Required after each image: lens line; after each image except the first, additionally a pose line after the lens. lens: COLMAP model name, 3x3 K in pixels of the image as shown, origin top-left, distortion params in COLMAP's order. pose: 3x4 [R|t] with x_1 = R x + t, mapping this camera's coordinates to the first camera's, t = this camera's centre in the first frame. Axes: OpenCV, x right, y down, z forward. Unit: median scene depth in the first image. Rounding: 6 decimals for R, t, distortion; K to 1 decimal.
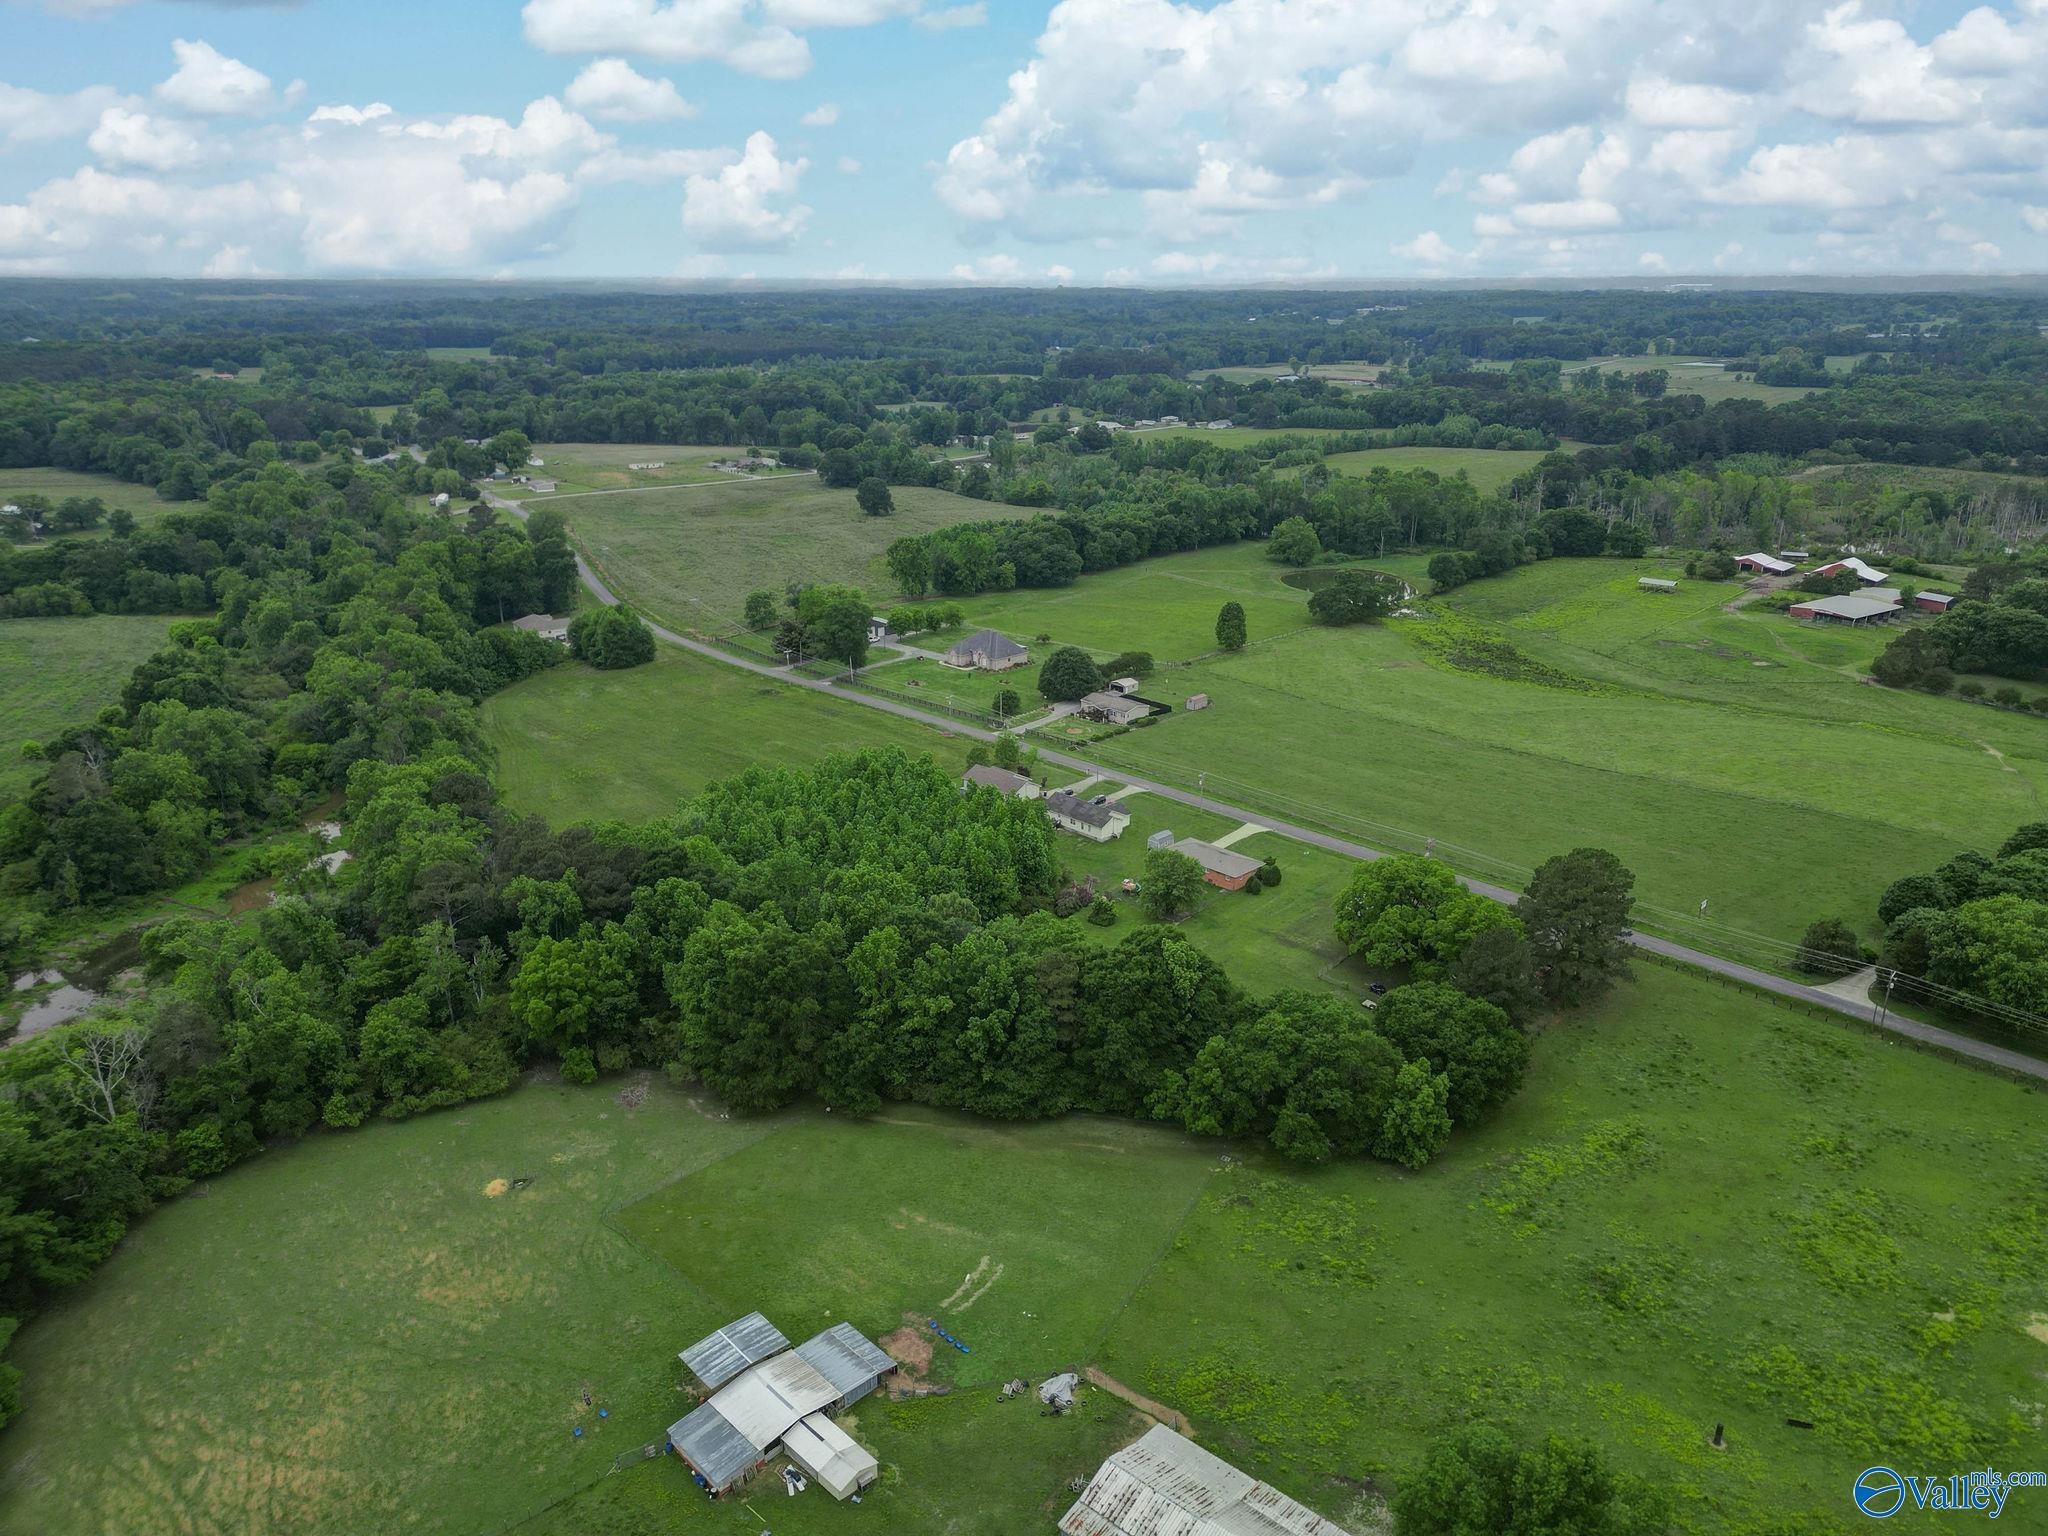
lens RADIAL K [[1403.7, 0, 1038.3], [0, 1403.7, 773.5], [0, 0, 1]] dist [0.077393, -0.069070]
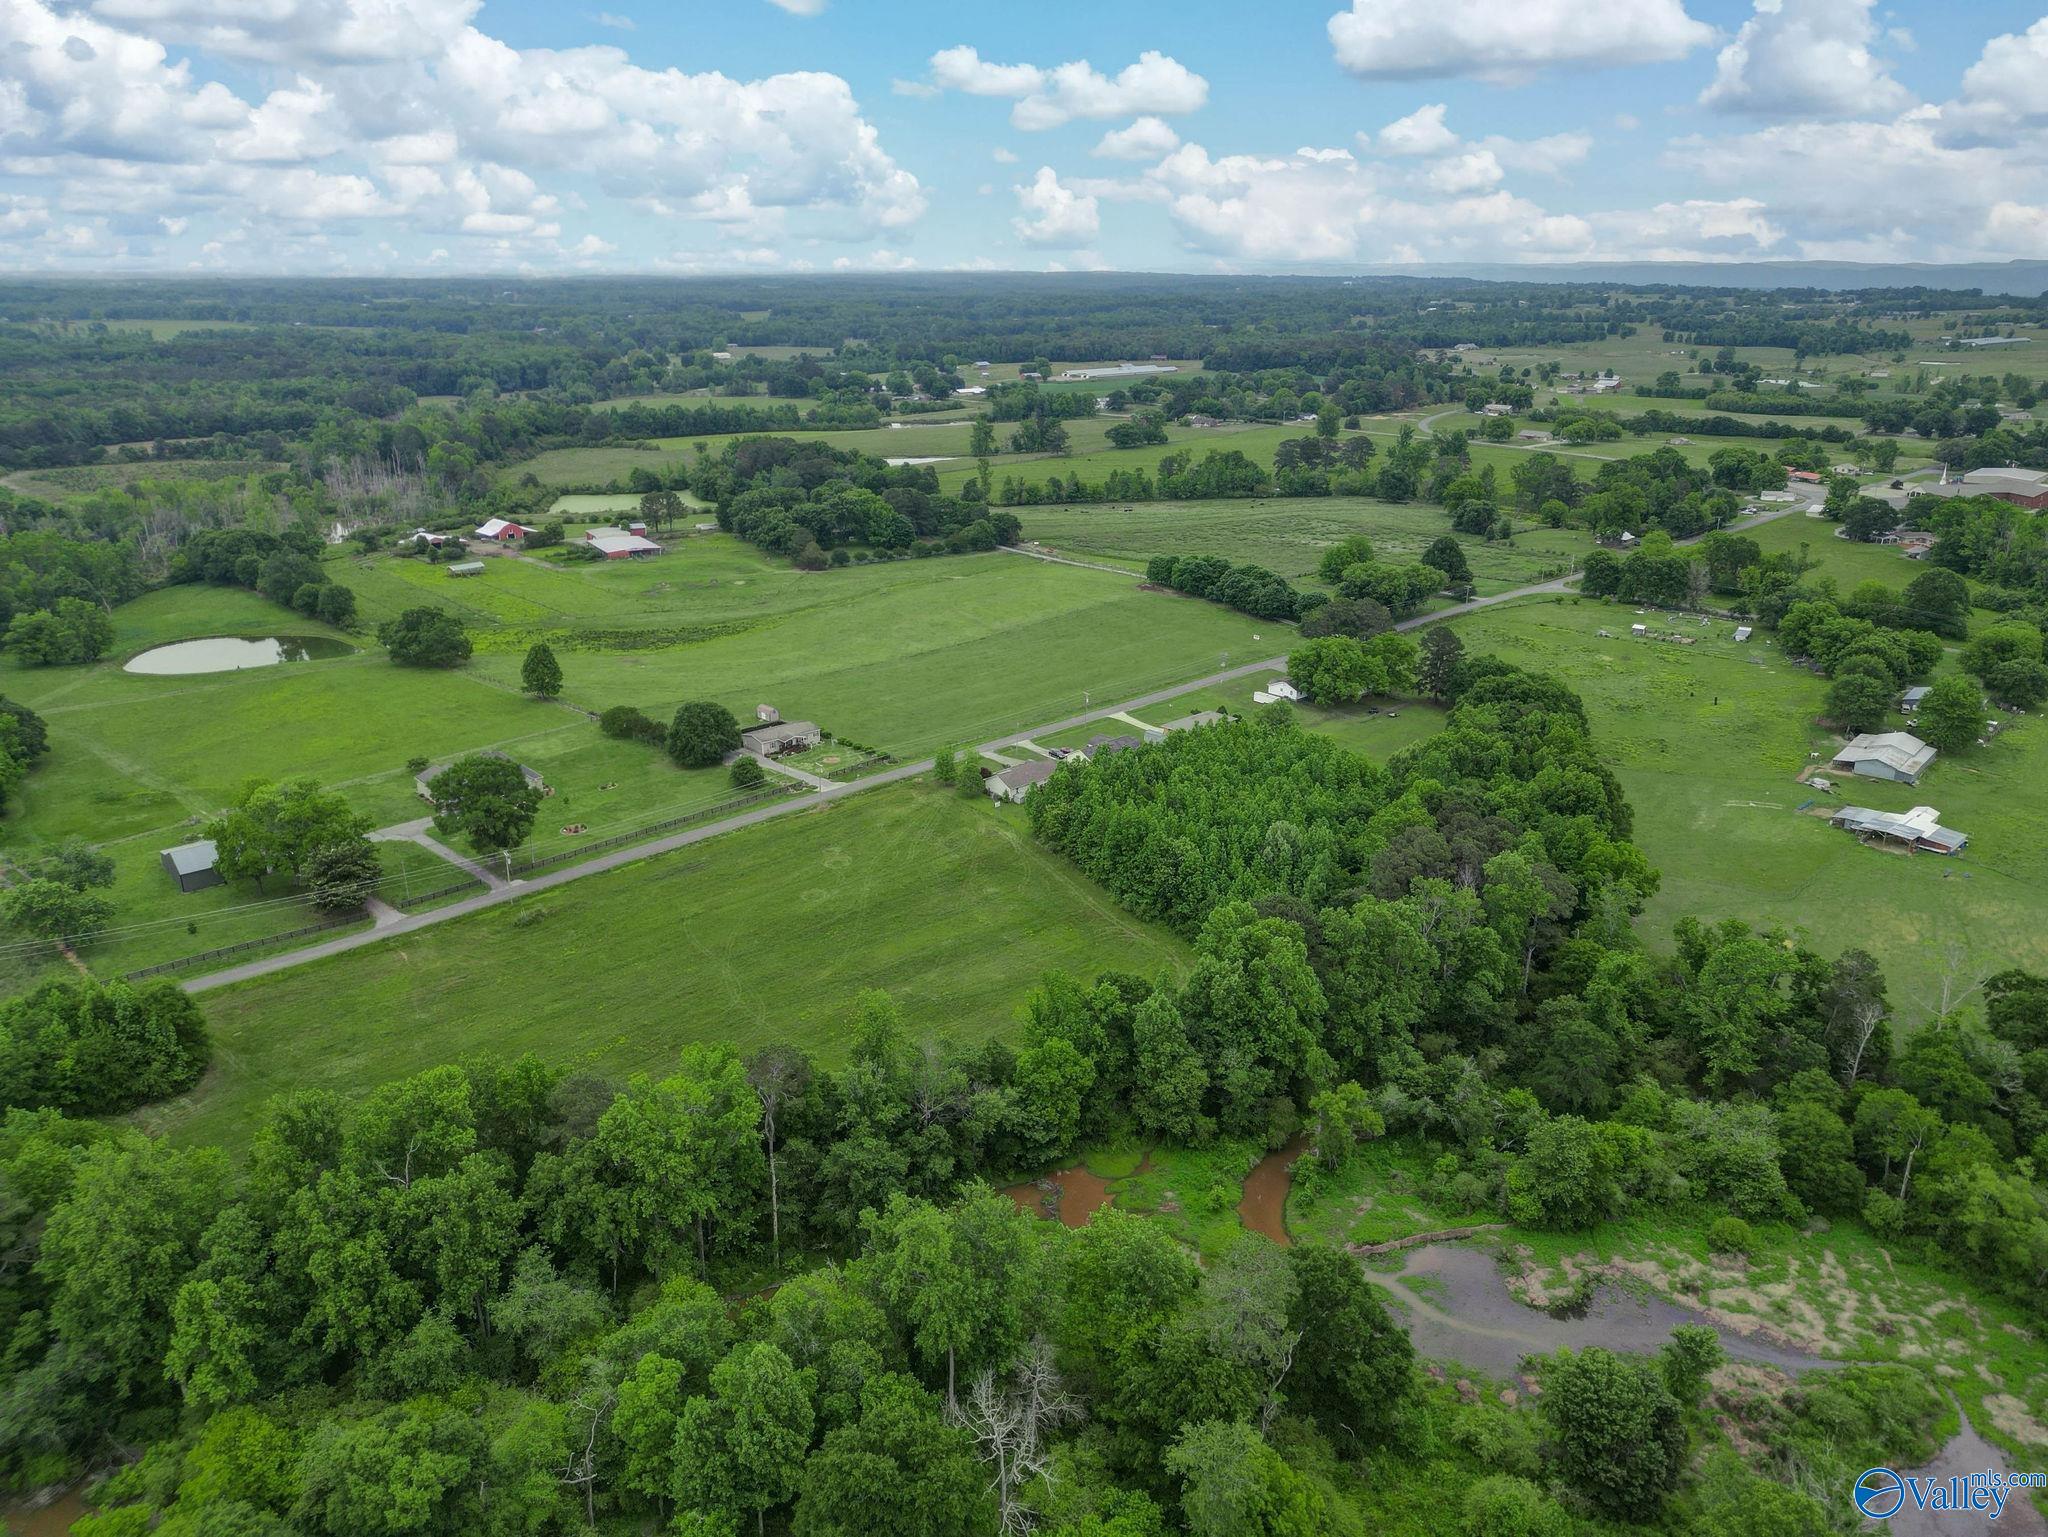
lens RADIAL K [[1403.7, 0, 1038.3], [0, 1403.7, 774.0], [0, 0, 1]] dist [0.077393, -0.069070]
pose [[0.025336, -0.332193, 0.942871, -0.914111], [0.332111, 0.892401, 0.305487, -0.280831], [-0.942900, 0.305398, 0.132935, 0.816059]]
